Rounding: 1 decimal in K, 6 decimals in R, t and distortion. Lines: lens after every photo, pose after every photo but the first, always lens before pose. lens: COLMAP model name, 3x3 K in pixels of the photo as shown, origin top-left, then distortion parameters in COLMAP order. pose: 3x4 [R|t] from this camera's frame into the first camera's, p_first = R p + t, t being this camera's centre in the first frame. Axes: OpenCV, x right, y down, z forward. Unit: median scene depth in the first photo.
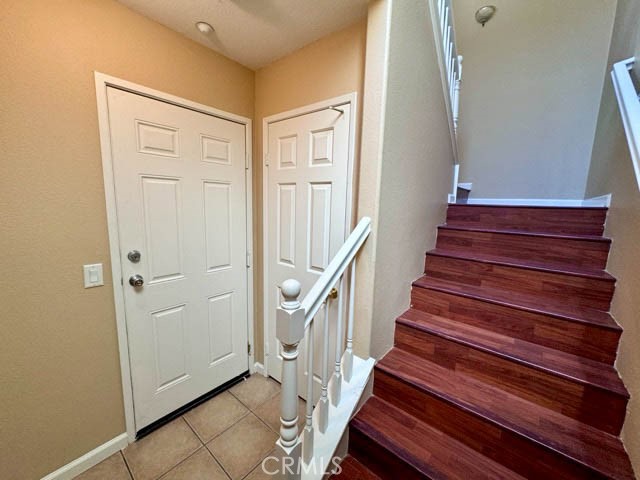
lens RADIAL K [[255.8, 0, 319.2], [0, 255.8, 239.7], [0, 0, 1]] dist [-0.000907, 0.000098]
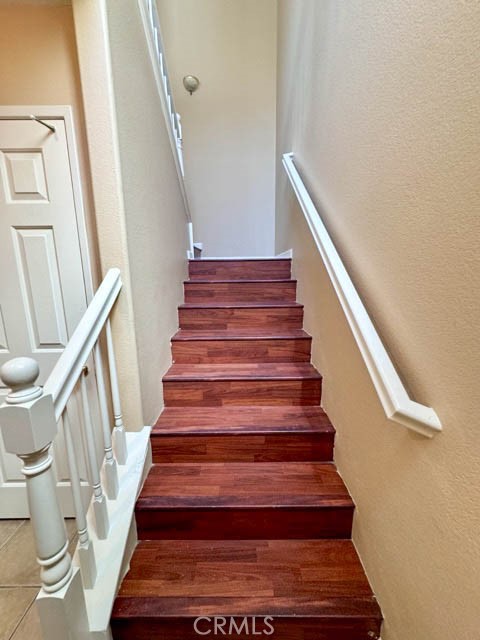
lens RADIAL K [[255.8, 0, 240.0], [0, 255.8, 318.8], [0, 0, 1]] dist [-0.000907, 0.000098]
pose [[0.765882, -0.158093, 0.623243, -0.040996], [0.127842, 0.987390, 0.093363, 0.042359], [-0.630144, 0.008172, 0.776436, 0.081886]]
